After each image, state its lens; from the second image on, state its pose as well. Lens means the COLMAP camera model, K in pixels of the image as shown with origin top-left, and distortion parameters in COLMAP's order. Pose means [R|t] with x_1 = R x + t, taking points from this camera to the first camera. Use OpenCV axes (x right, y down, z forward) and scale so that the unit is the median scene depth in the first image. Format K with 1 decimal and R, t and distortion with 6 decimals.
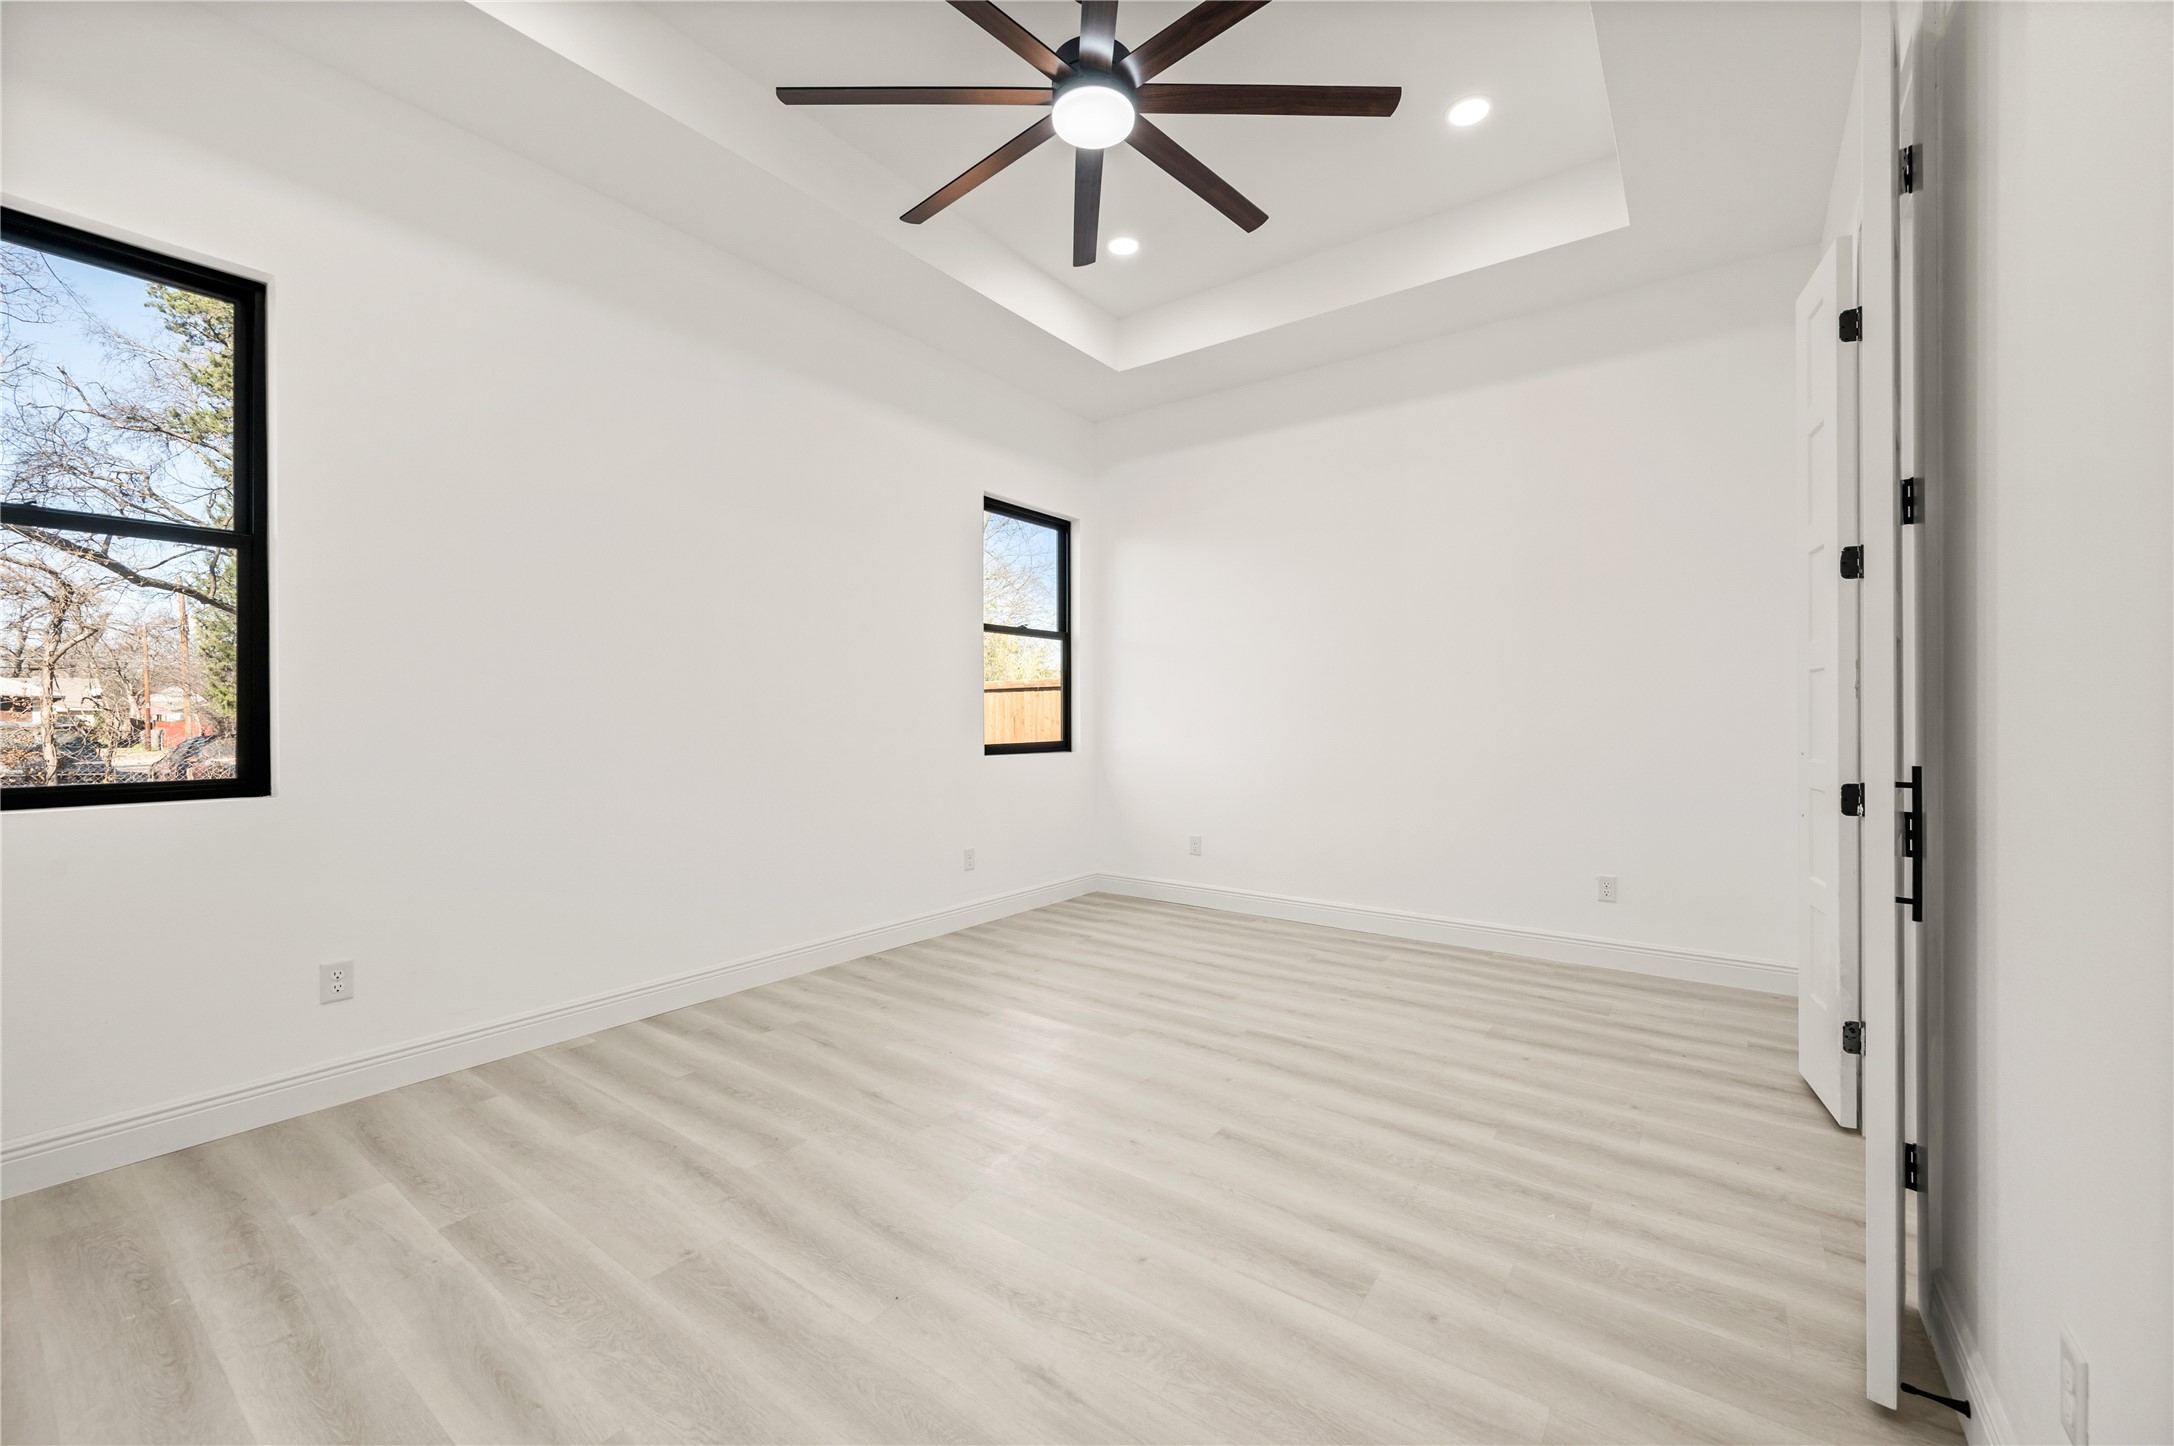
lens RADIAL K [[859.3, 0, 1090.5], [0, 859.3, 724.8], [0, 0, 1]] dist [-0.001096, -0.000149]
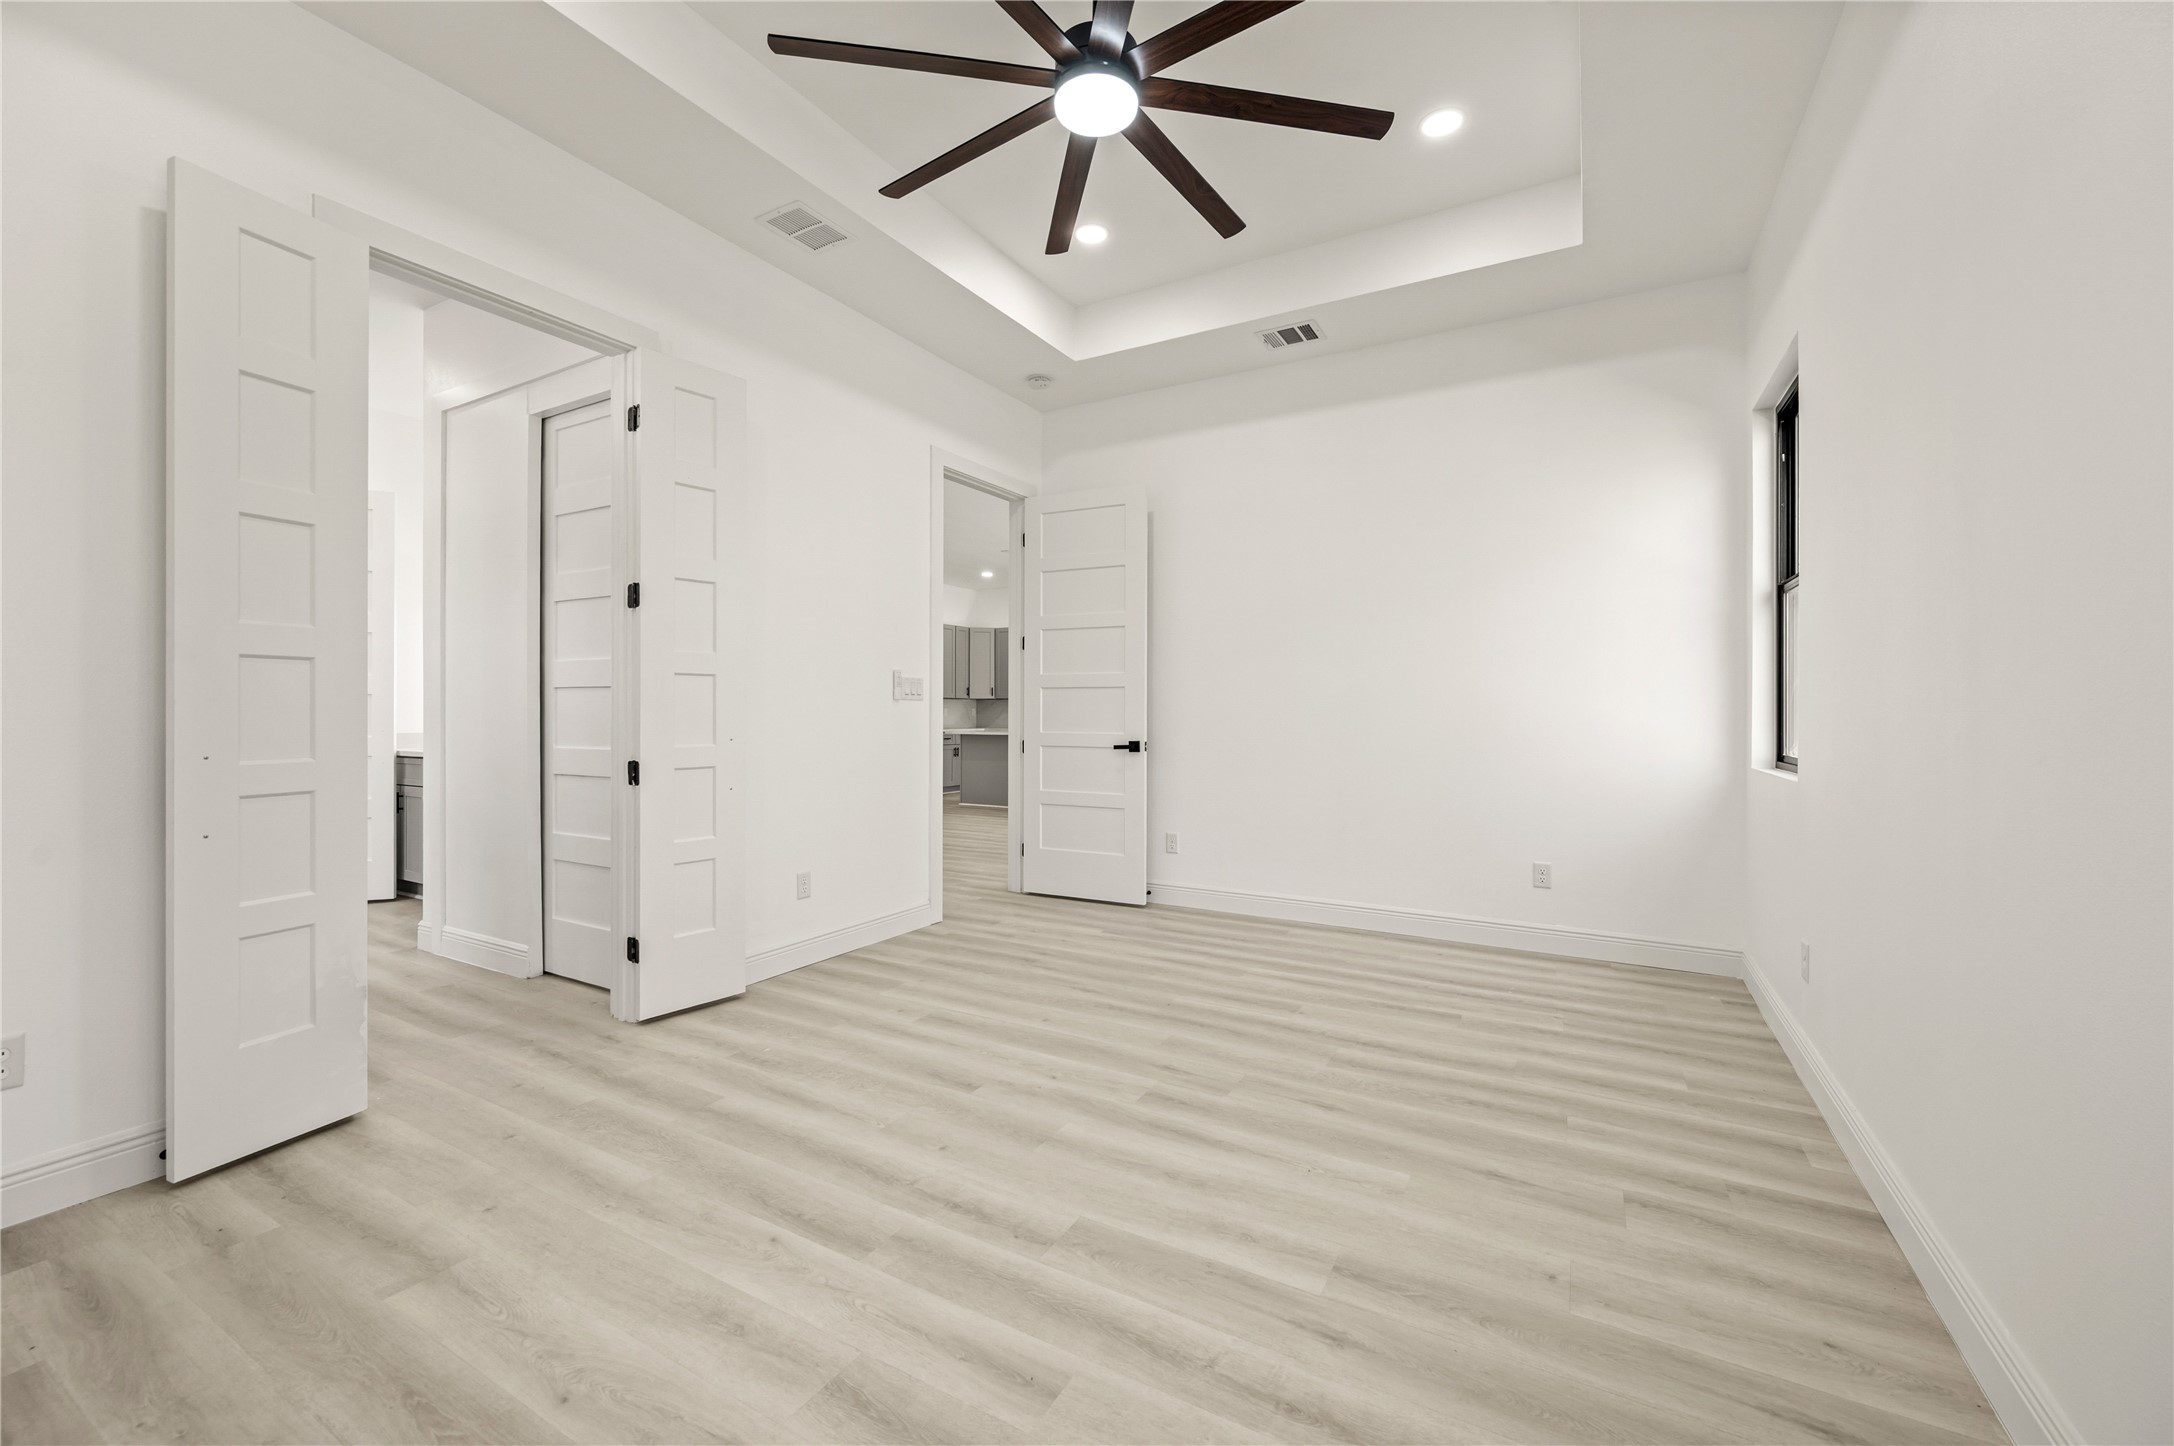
lens RADIAL K [[861.4, 0, 1093.9], [0, 861.4, 718.6], [0, 0, 1]] dist [-0.001590, -0.000087]
pose [[-0.992399, 0.000731, -0.123064, 0.128361], [-0.001544, 0.999830, 0.018393, -0.019675], [0.123056, 0.018443, -0.992228, 1.994903]]
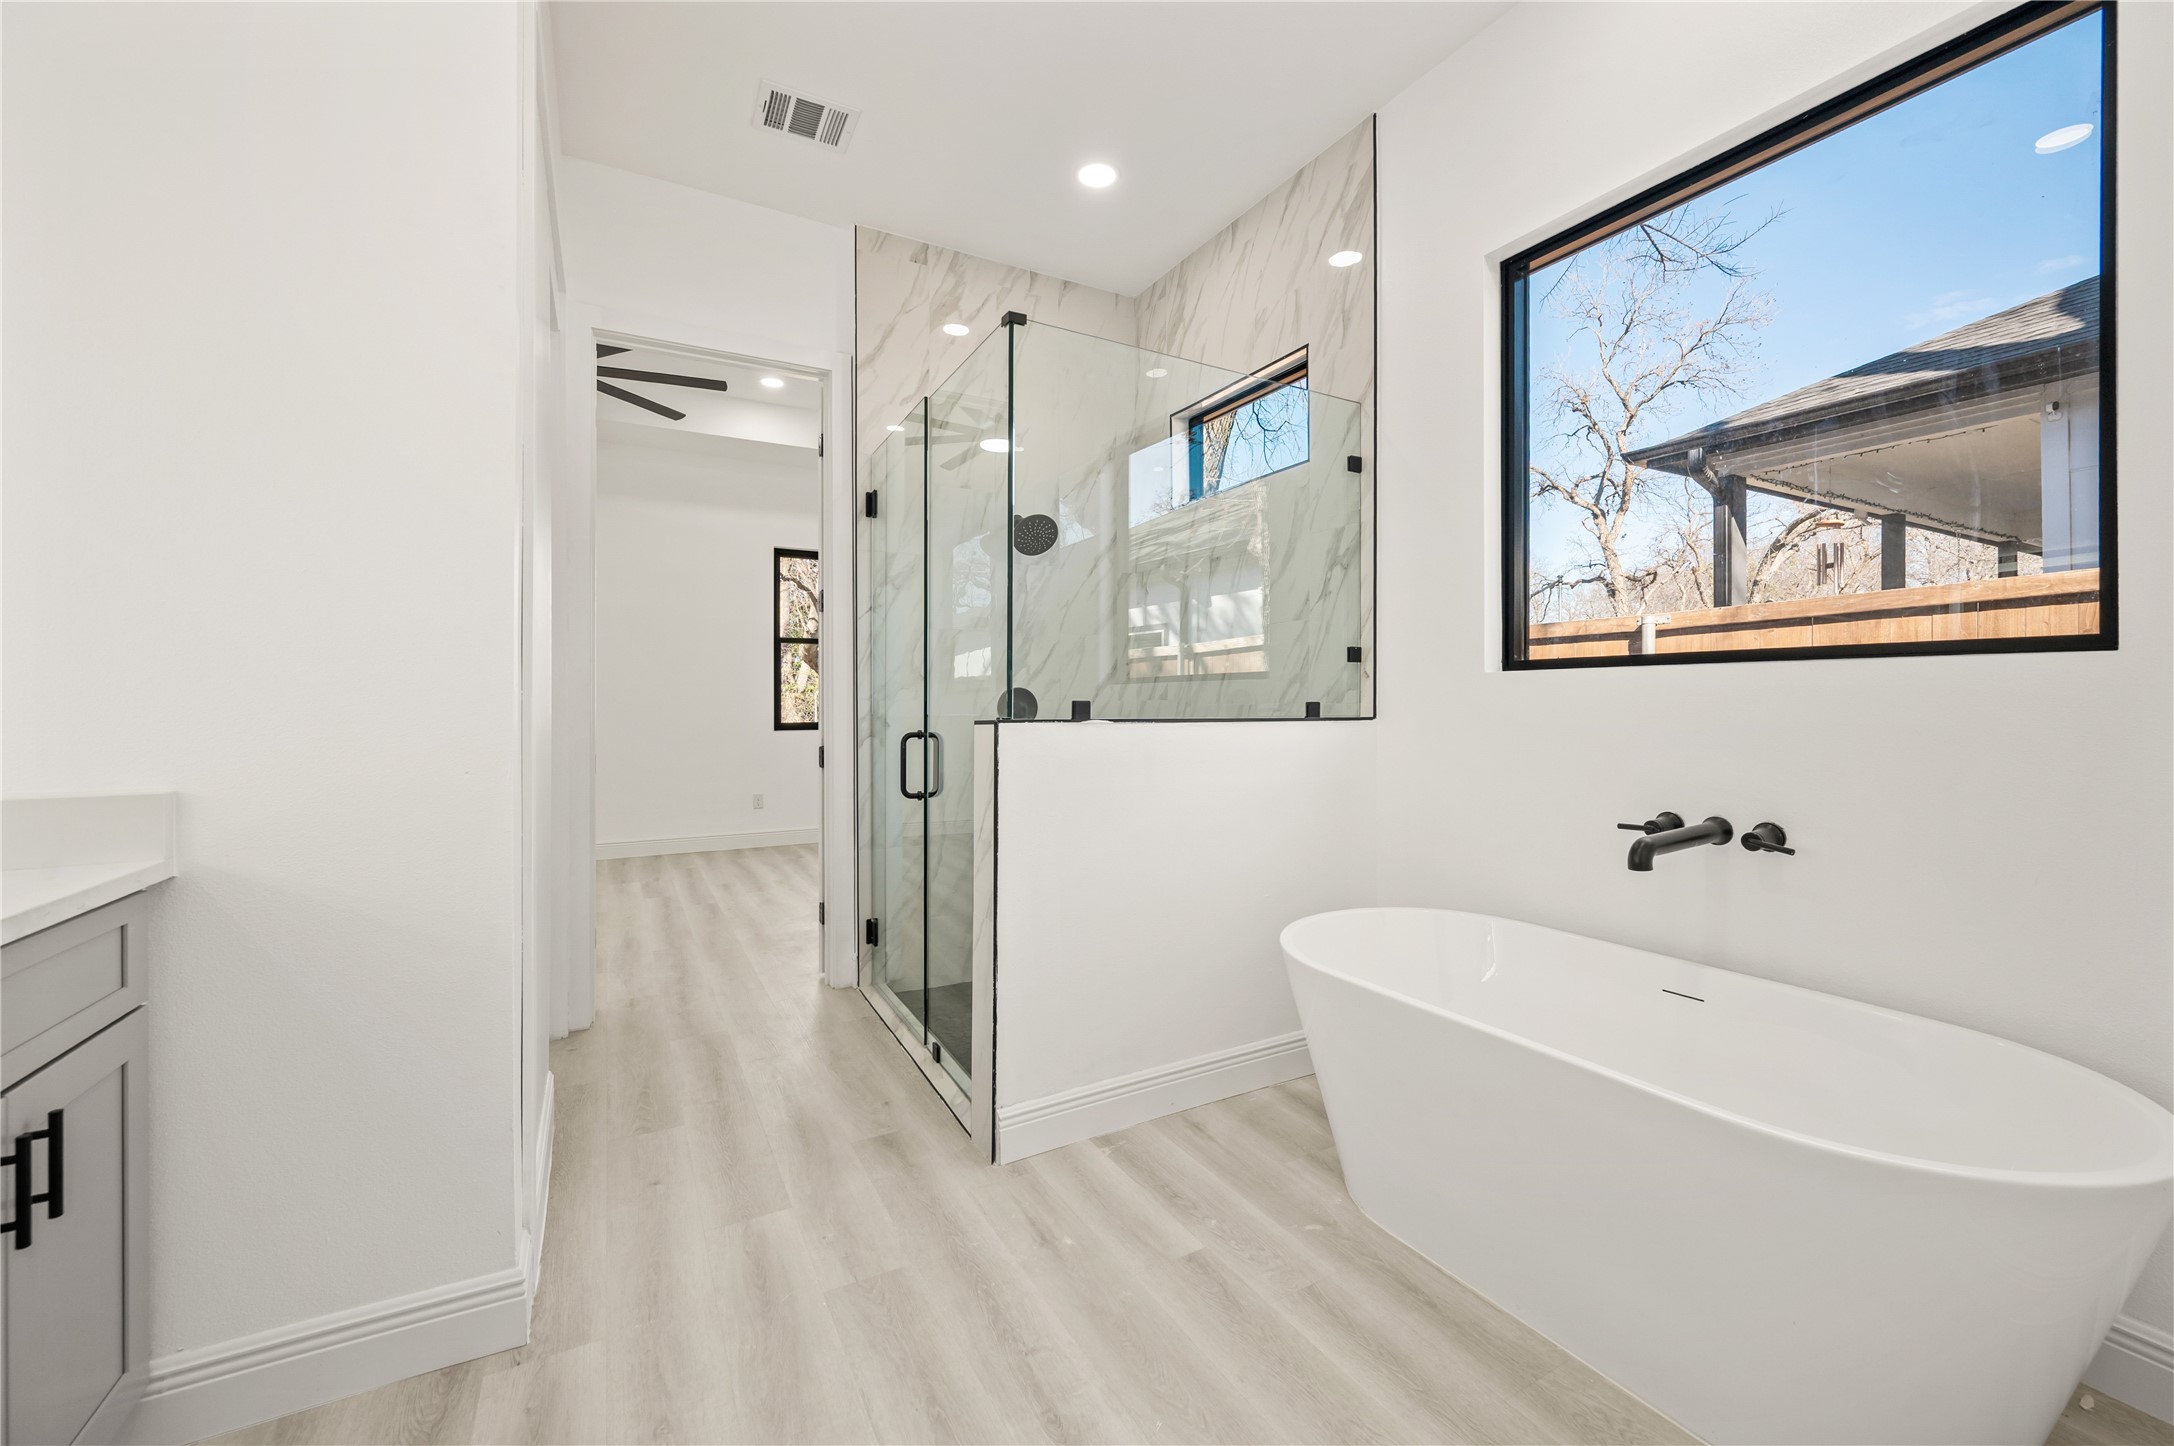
lens RADIAL K [[859.3, 0, 1090.5], [0, 859.3, 724.8], [0, 0, 1]] dist [-0.001096, -0.000149]
pose [[0.911627, 0.012564, -0.410826, 1.834421], [-0.004137, 0.999763, 0.021394, -0.008750], [0.410997, -0.017803, 0.911463, -0.184583]]
